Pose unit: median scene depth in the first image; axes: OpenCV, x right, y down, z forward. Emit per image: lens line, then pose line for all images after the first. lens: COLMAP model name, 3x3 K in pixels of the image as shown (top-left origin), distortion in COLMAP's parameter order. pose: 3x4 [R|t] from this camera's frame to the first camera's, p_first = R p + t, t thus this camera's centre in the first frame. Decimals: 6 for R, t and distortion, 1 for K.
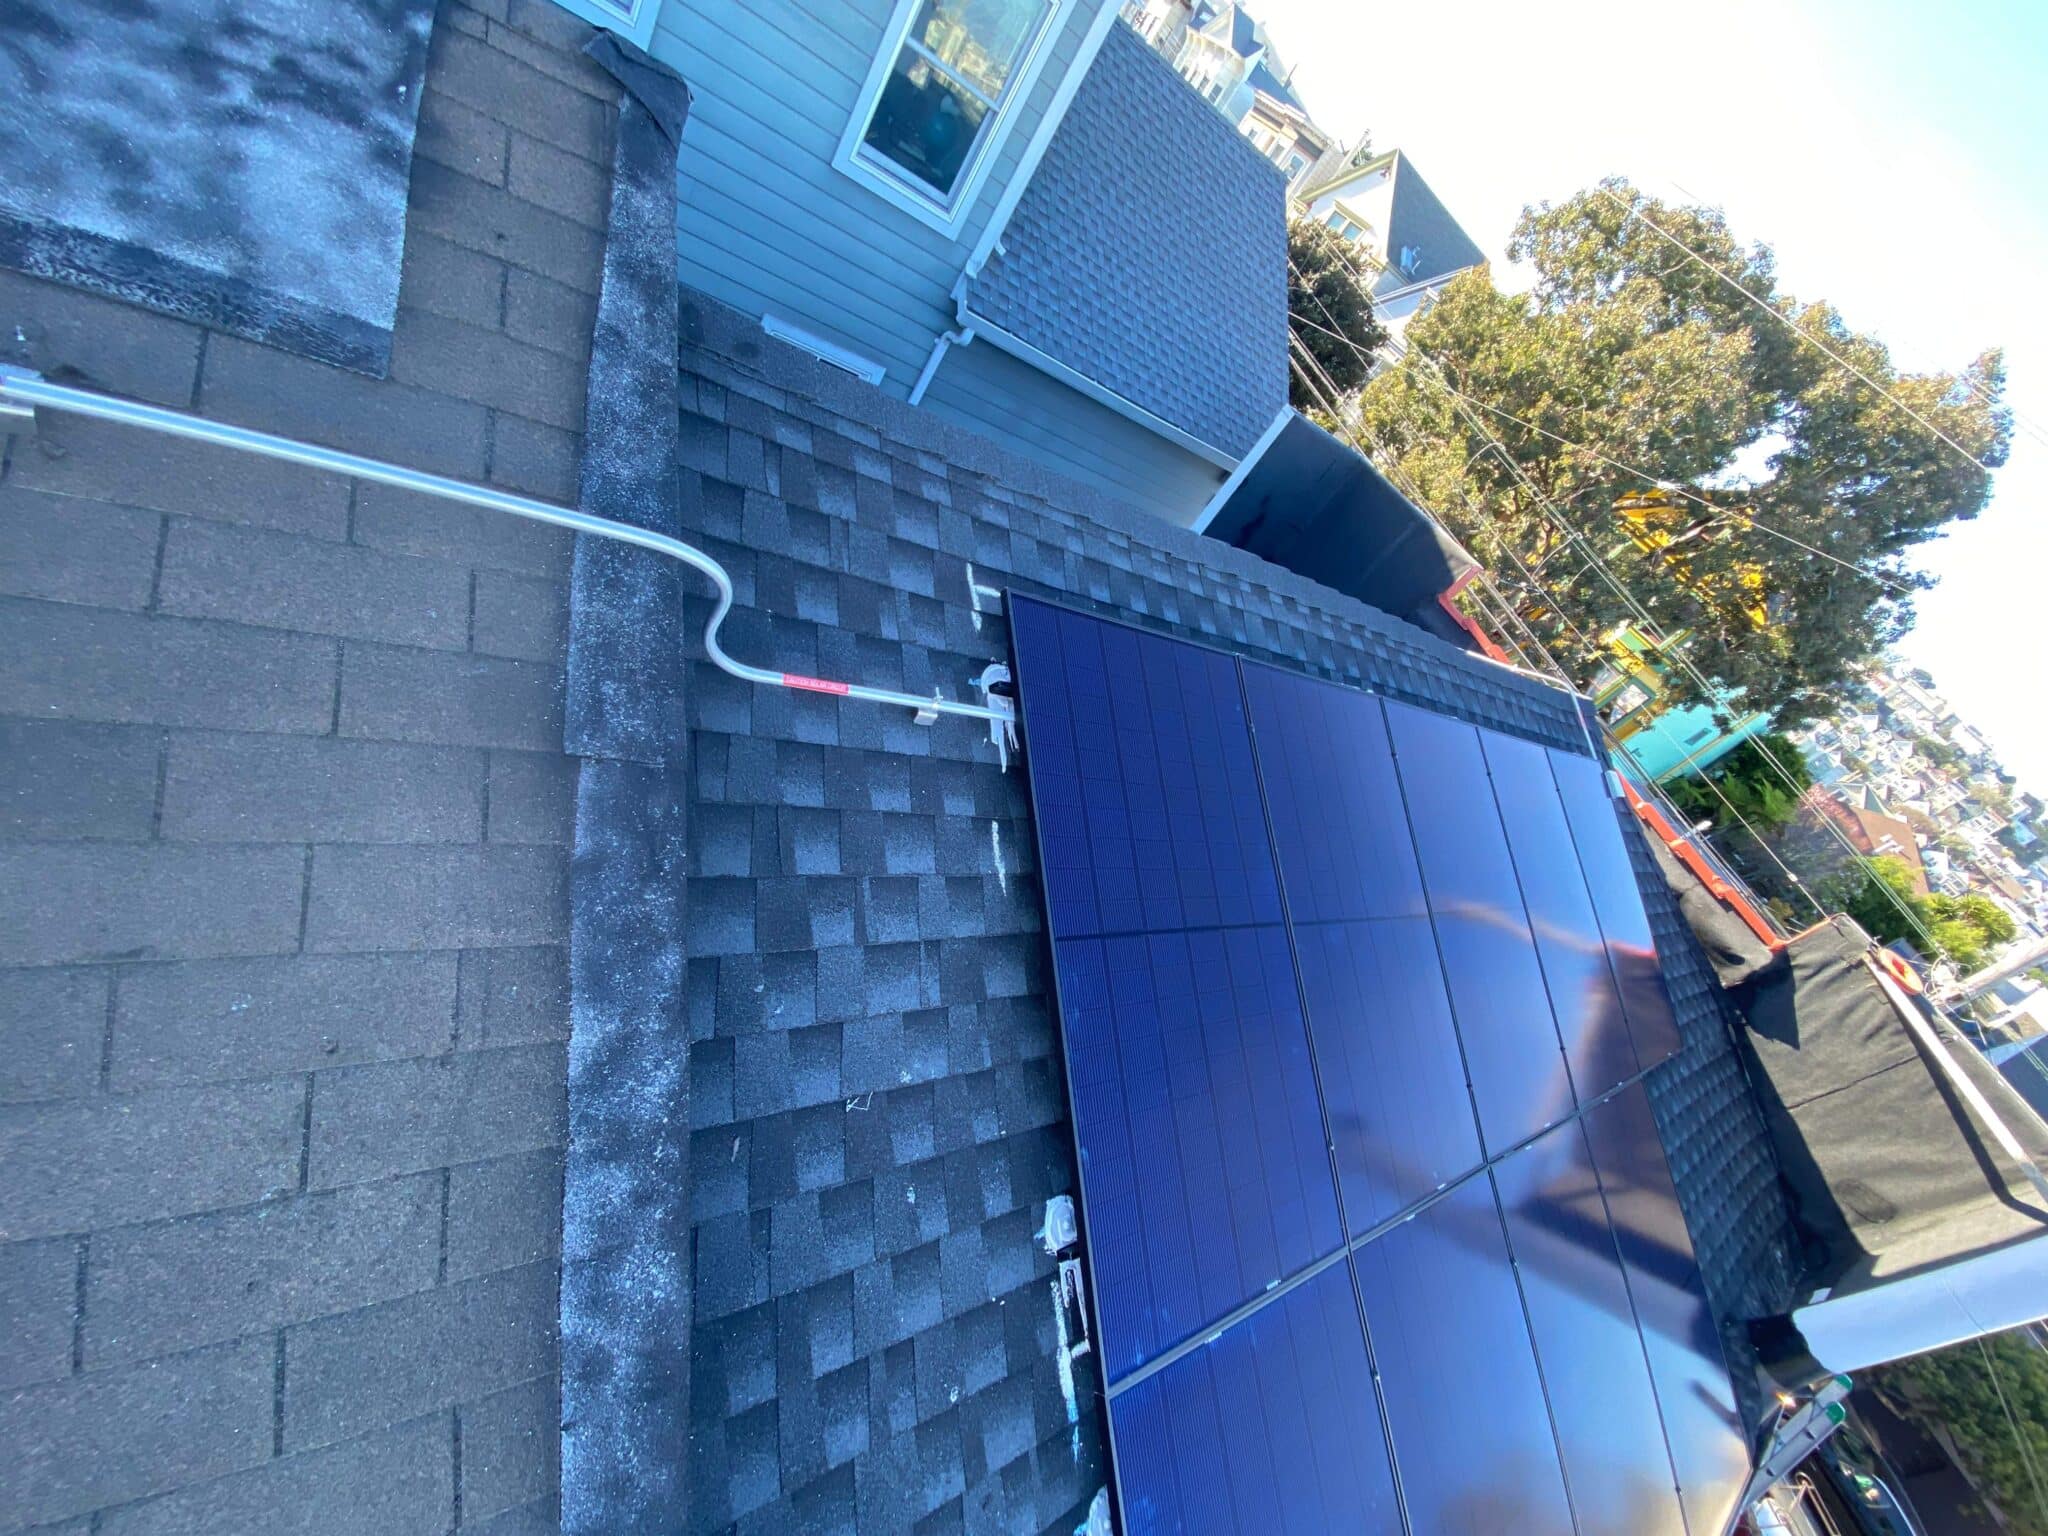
lens RADIAL K [[832.0, 0, 1031.5], [0, 832.0, 764.7], [0, 0, 1]] dist [0.003130, -0.012904]
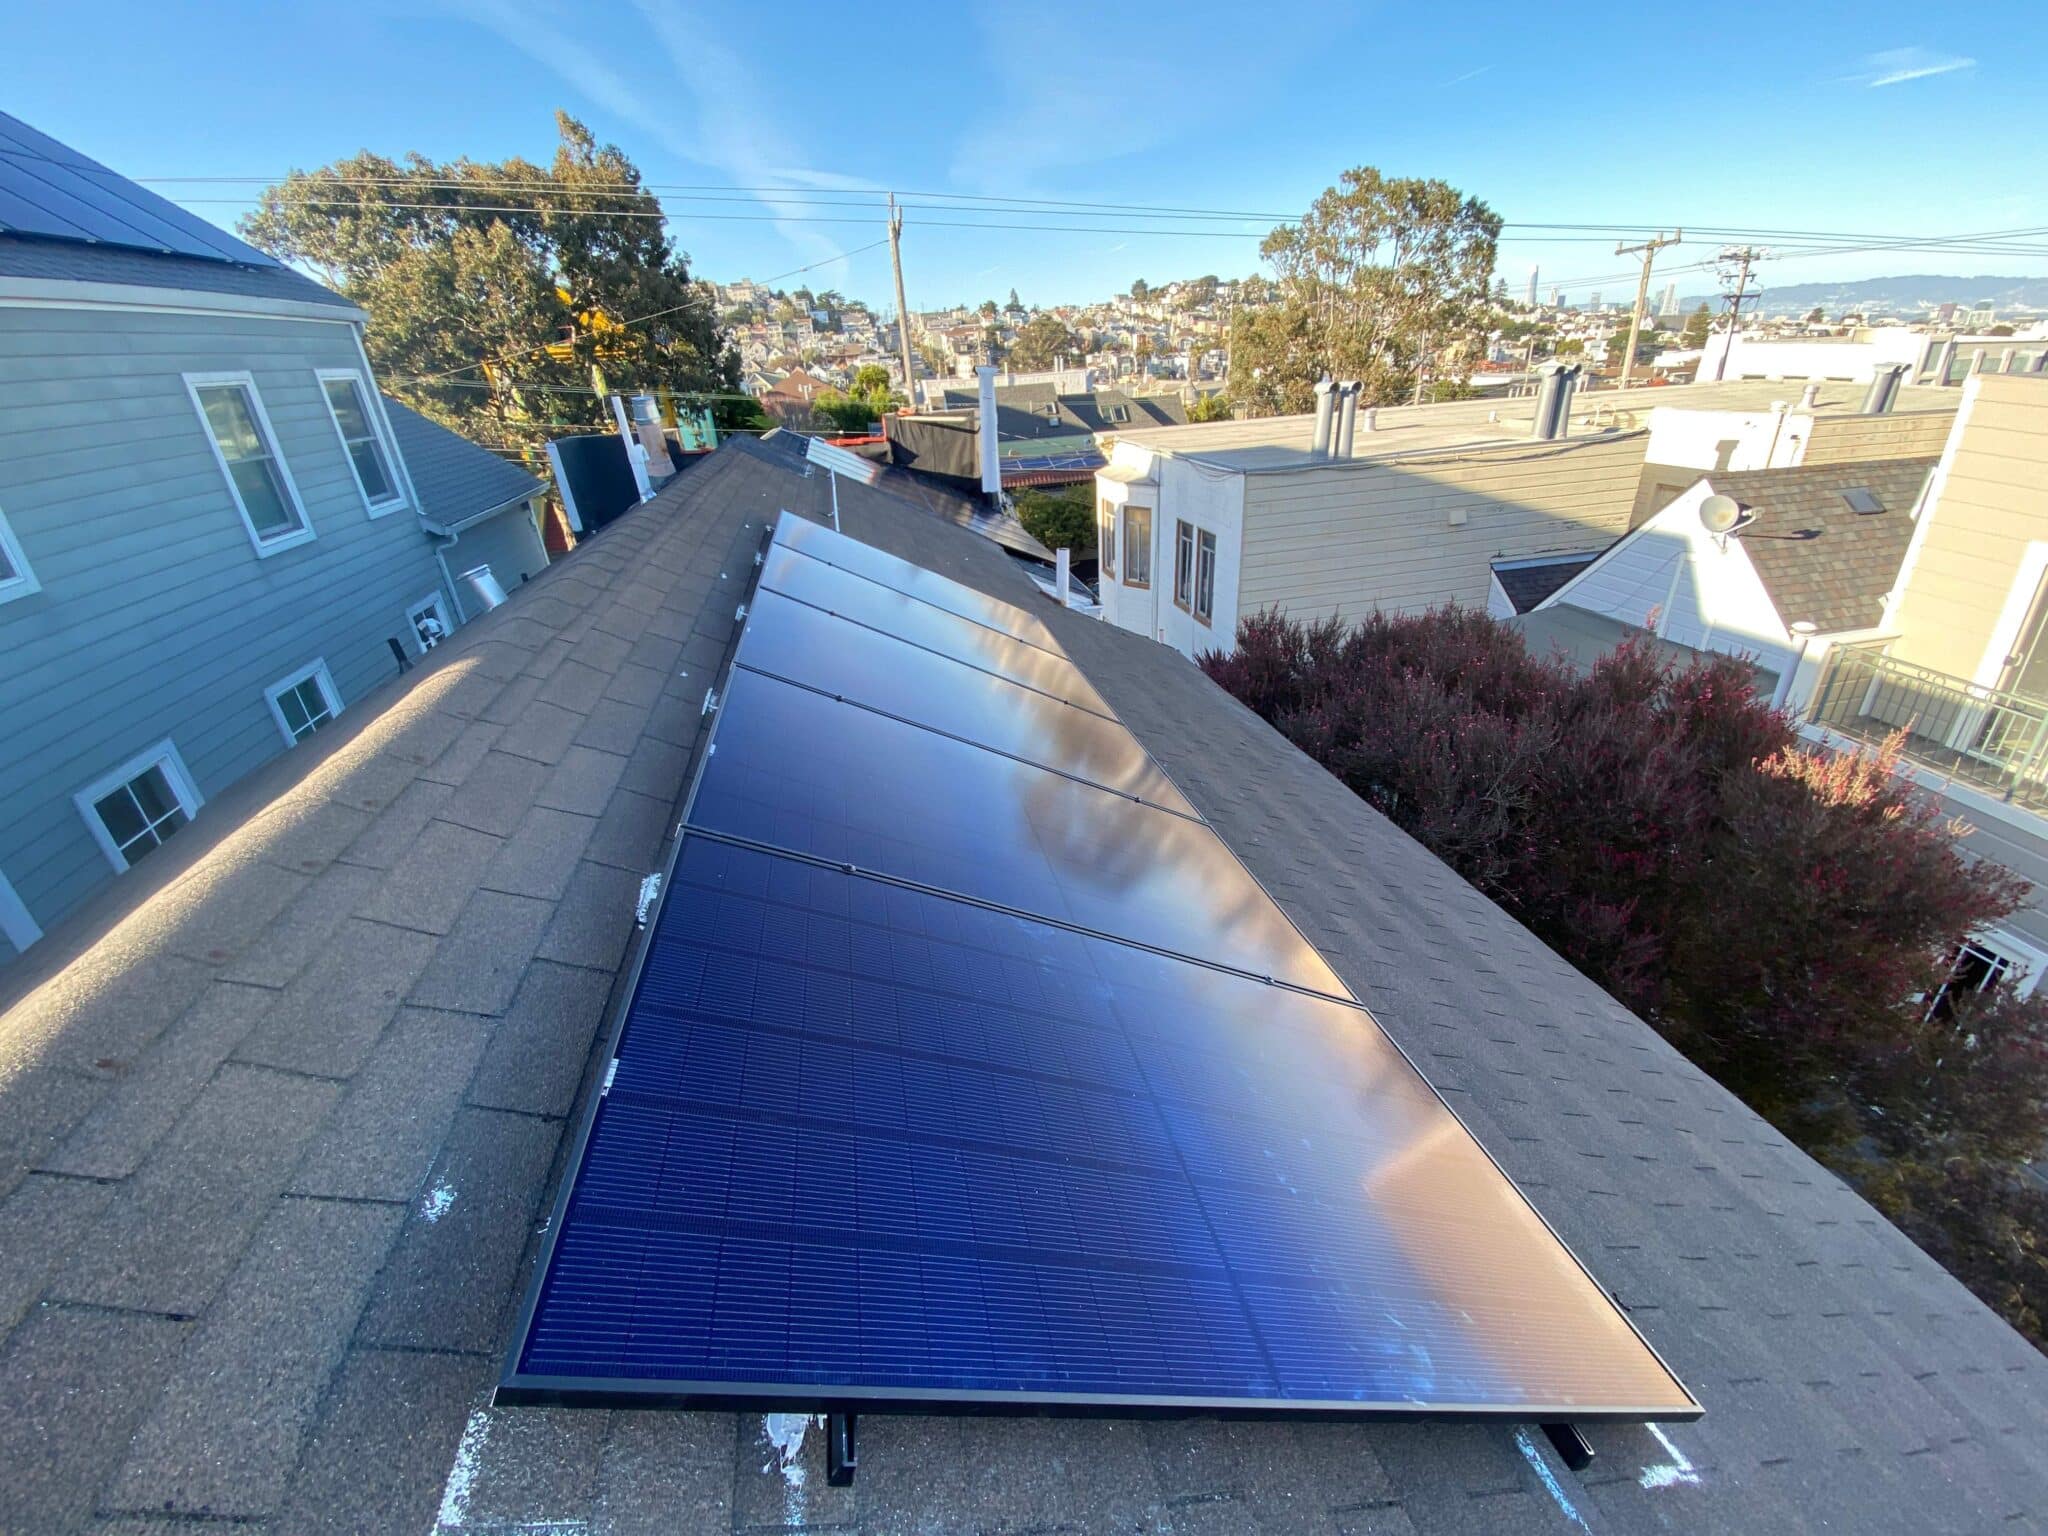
lens RADIAL K [[832.0, 0, 1022.8], [0, 832.0, 770.8], [0, 0, 1]] dist [0.003130, -0.012904]
pose [[0.186772, -0.859278, 0.476190, -1.216829], [0.757654, 0.434544, 0.486961, -0.289216], [-0.625361, 0.269837, 0.732197, -0.965235]]
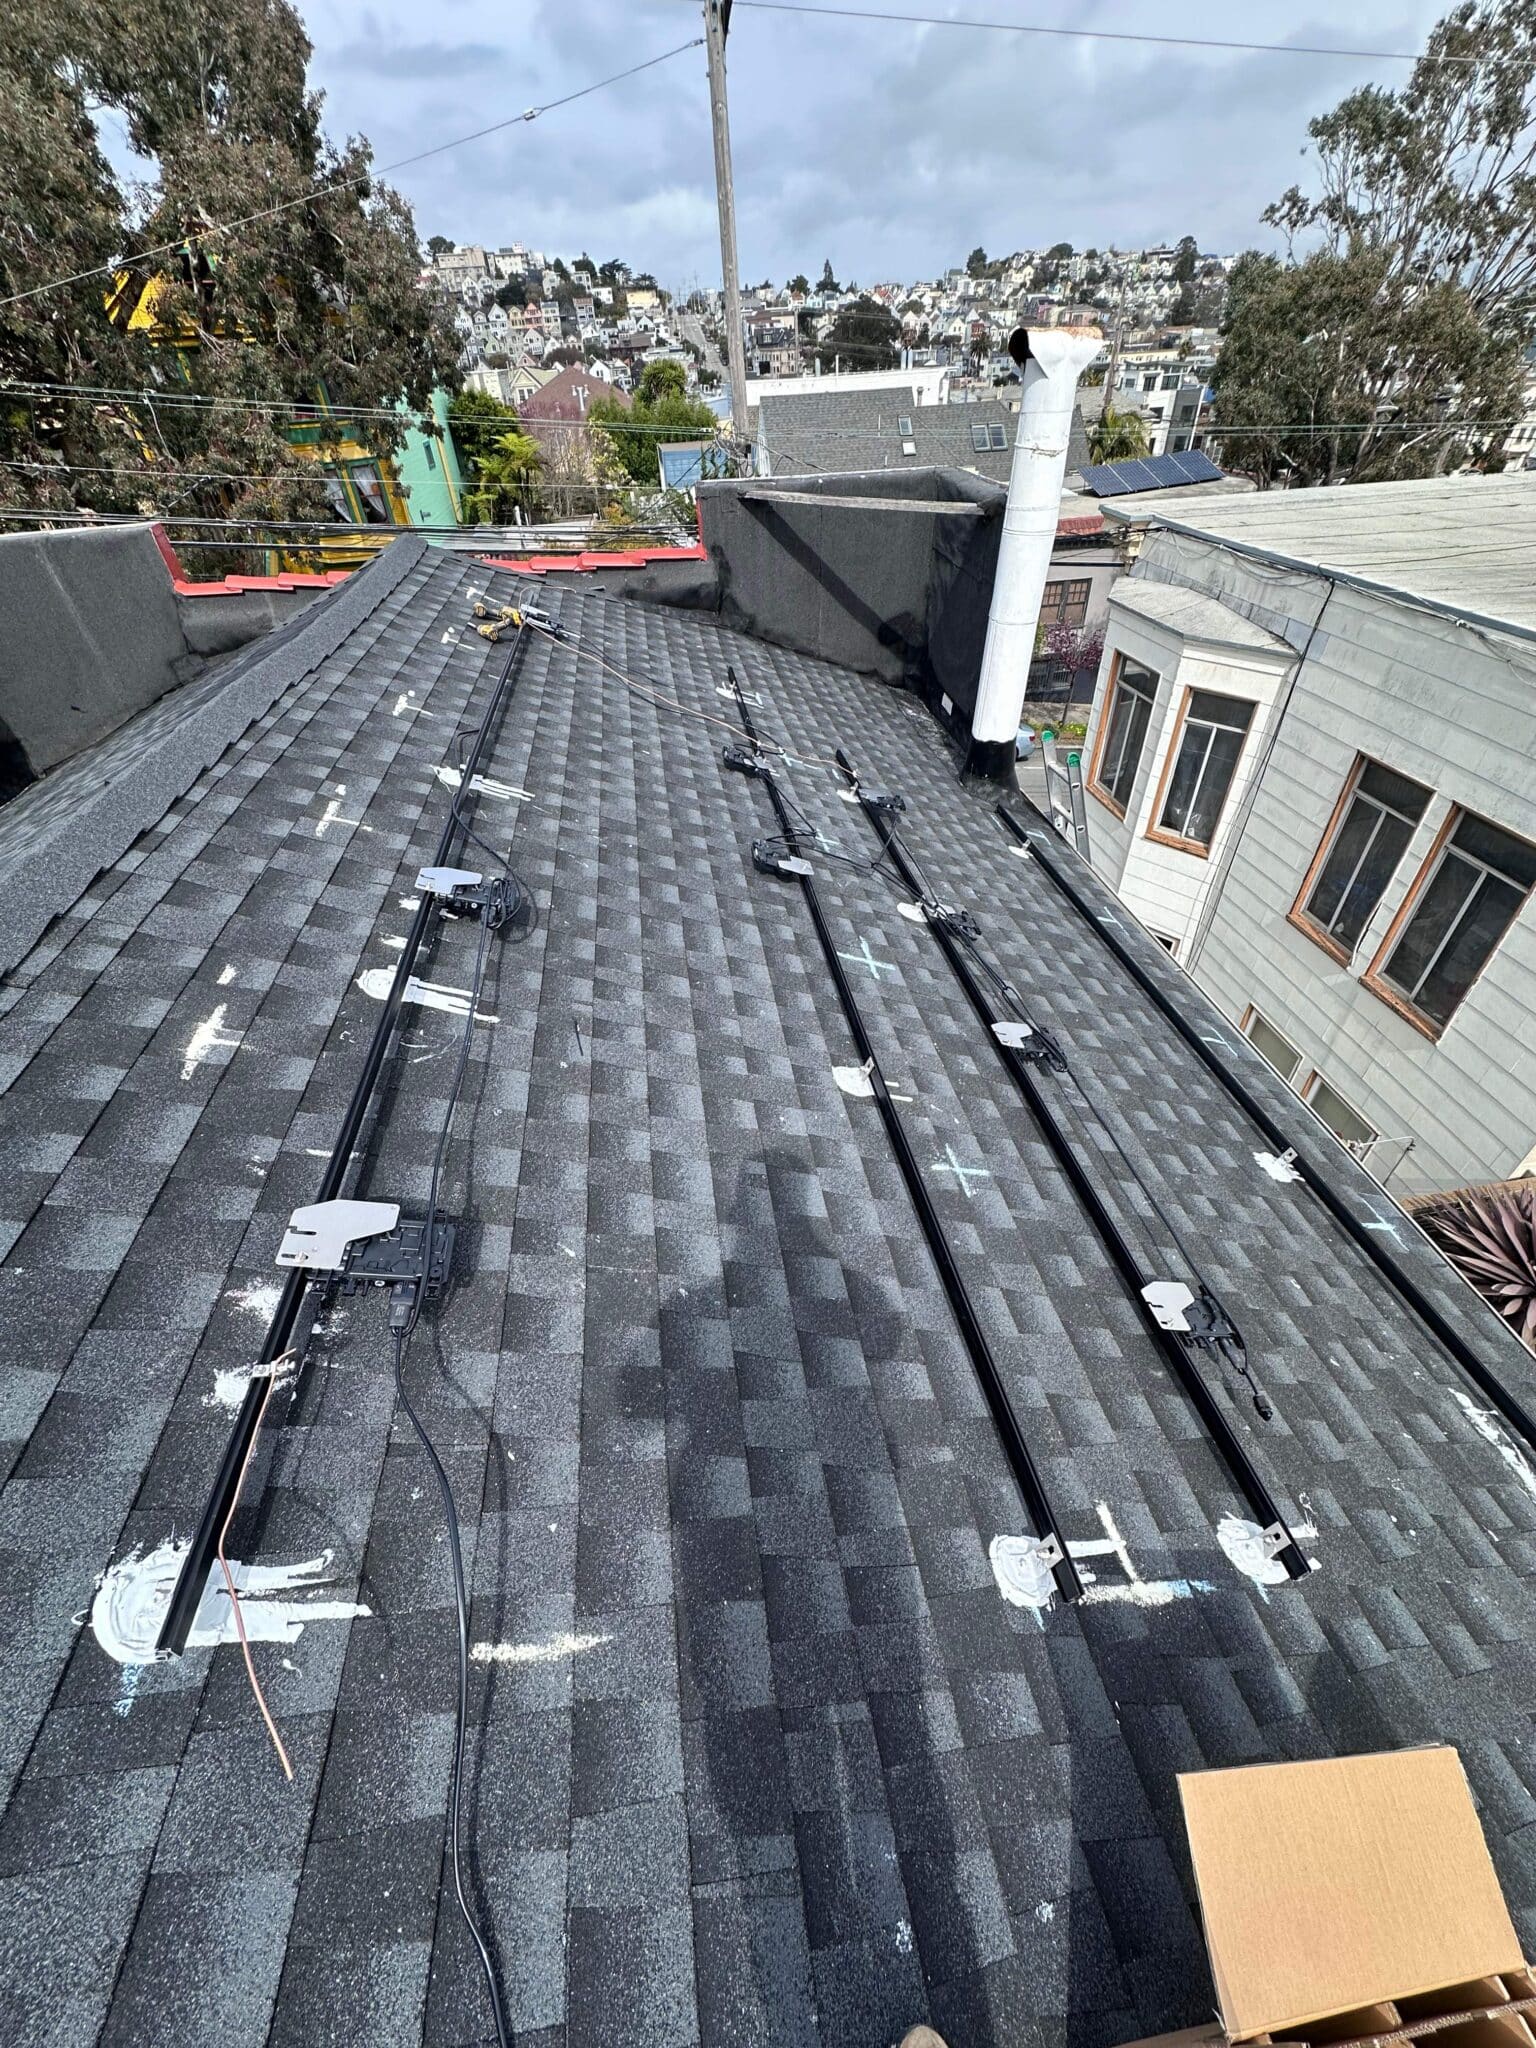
lens RADIAL K [[809.5, 0, 769.7], [0, 809.5, 1019.6], [0, 0, 1]] dist [-0.006148, 0.000714]
pose [[0.238678, -0.935801, 0.259439, 0.081204], [0.765326, 0.345714, 0.542916, -0.067802], [-0.597753, 0.068973, 0.798707, 0.147644]]
